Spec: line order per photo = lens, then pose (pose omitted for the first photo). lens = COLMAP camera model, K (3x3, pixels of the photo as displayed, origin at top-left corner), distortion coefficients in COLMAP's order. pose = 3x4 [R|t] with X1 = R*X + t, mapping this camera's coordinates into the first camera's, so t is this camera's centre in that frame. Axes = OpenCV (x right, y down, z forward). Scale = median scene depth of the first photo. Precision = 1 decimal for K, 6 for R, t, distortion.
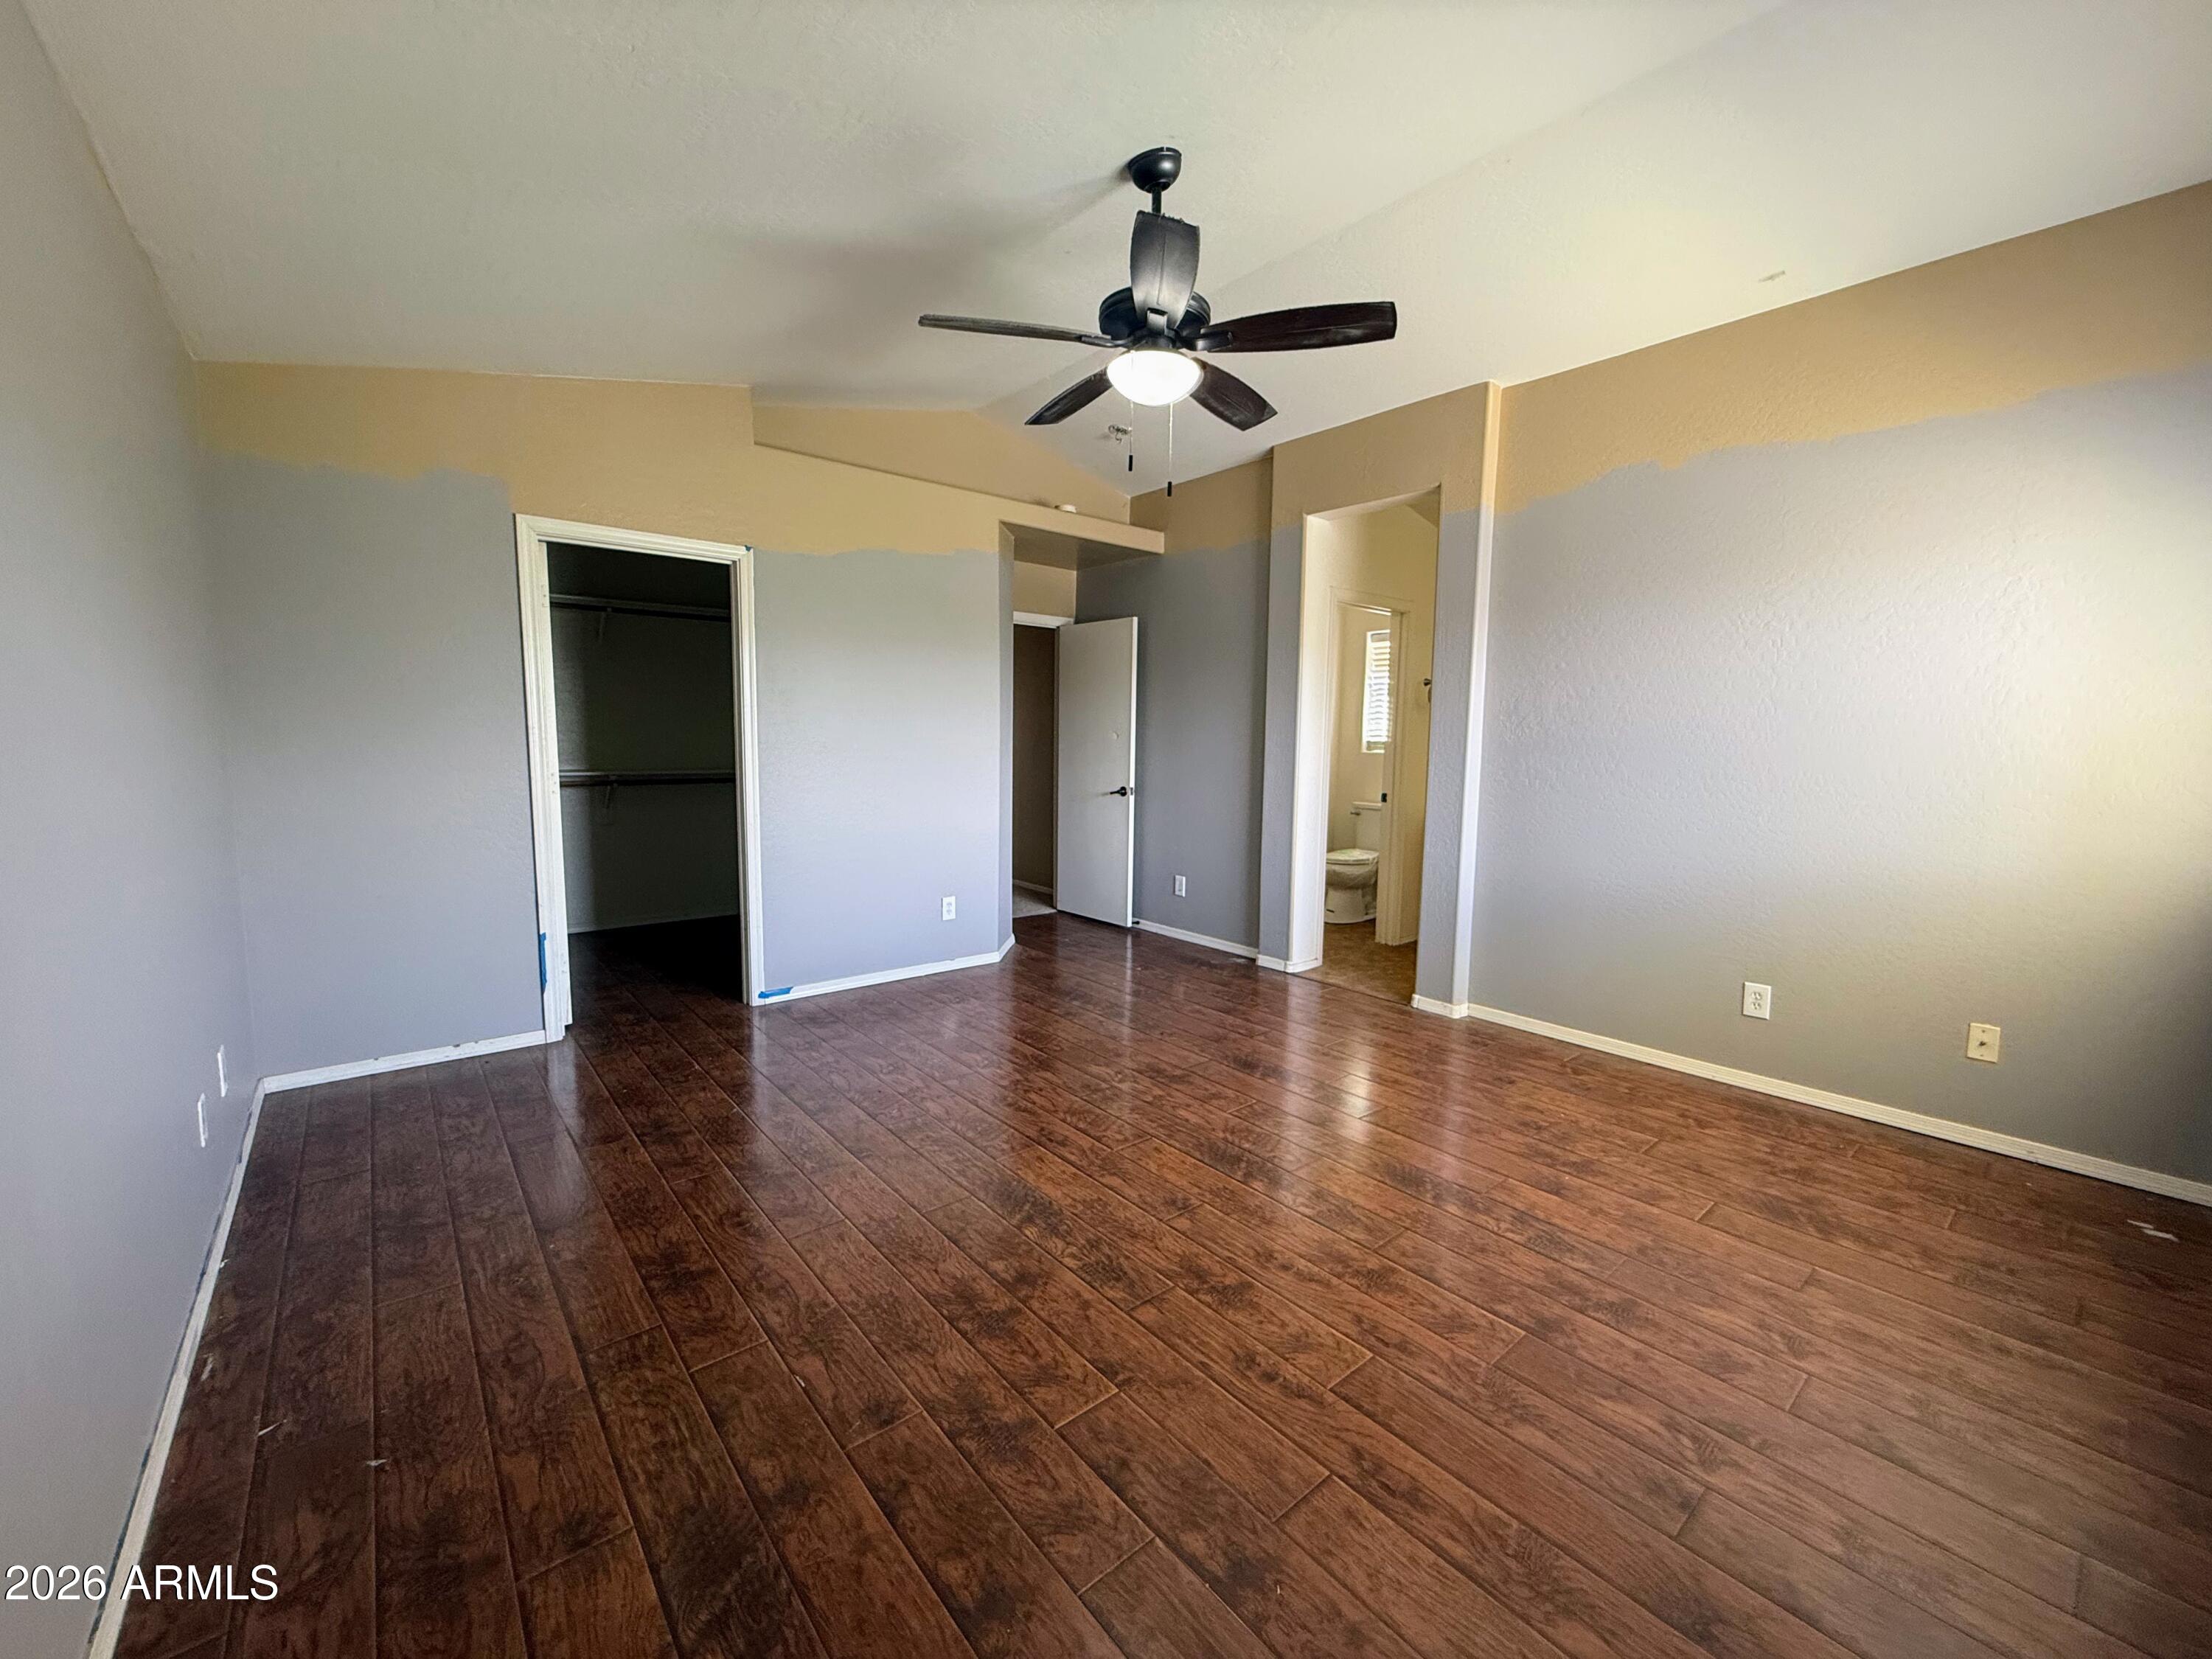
lens RADIAL K [[884.8, 0, 1105.5], [0, 884.8, 829.8], [0, 0, 1]] dist [0.001072, 0.000138]
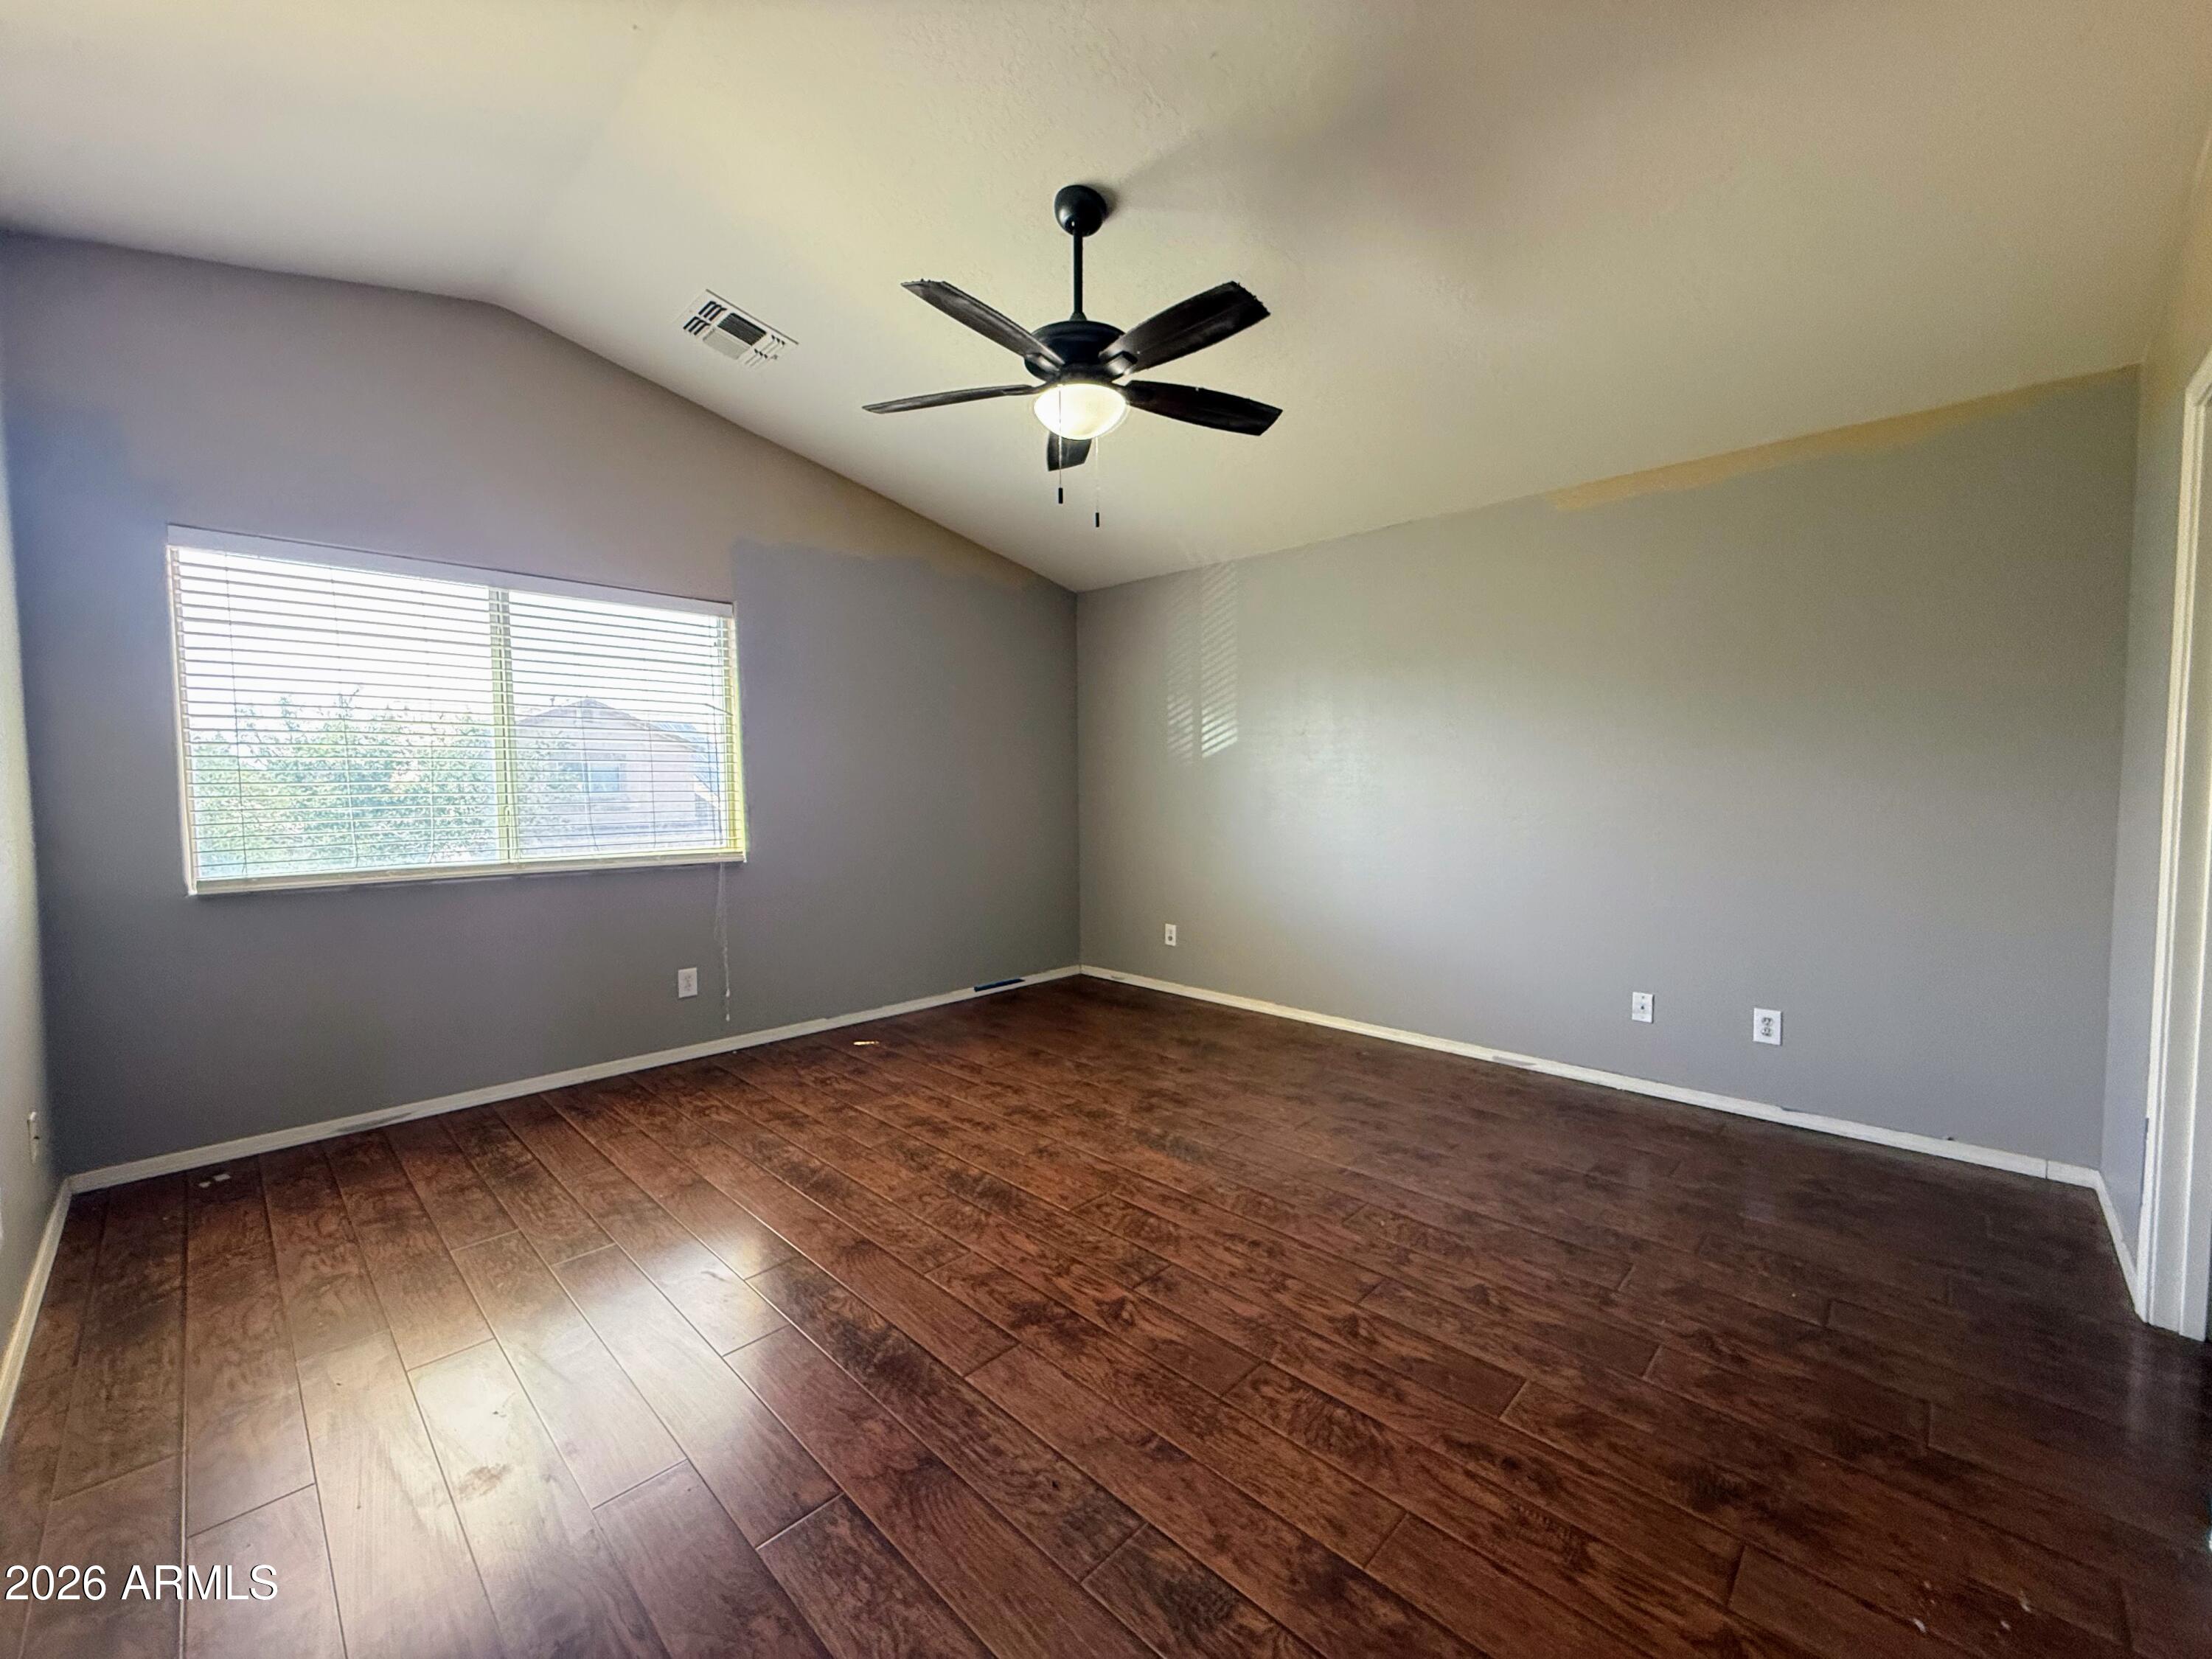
lens RADIAL K [[884.8, 0, 1107.1], [0, 884.8, 828.0], [0, 0, 1]] dist [0.001072, 0.000138]
pose [[-0.994117, -0.003673, -0.108253, 0.130289], [-0.020724, 0.987411, 0.156810, -0.204282], [0.106315, 0.158131, -0.981678, 2.084481]]
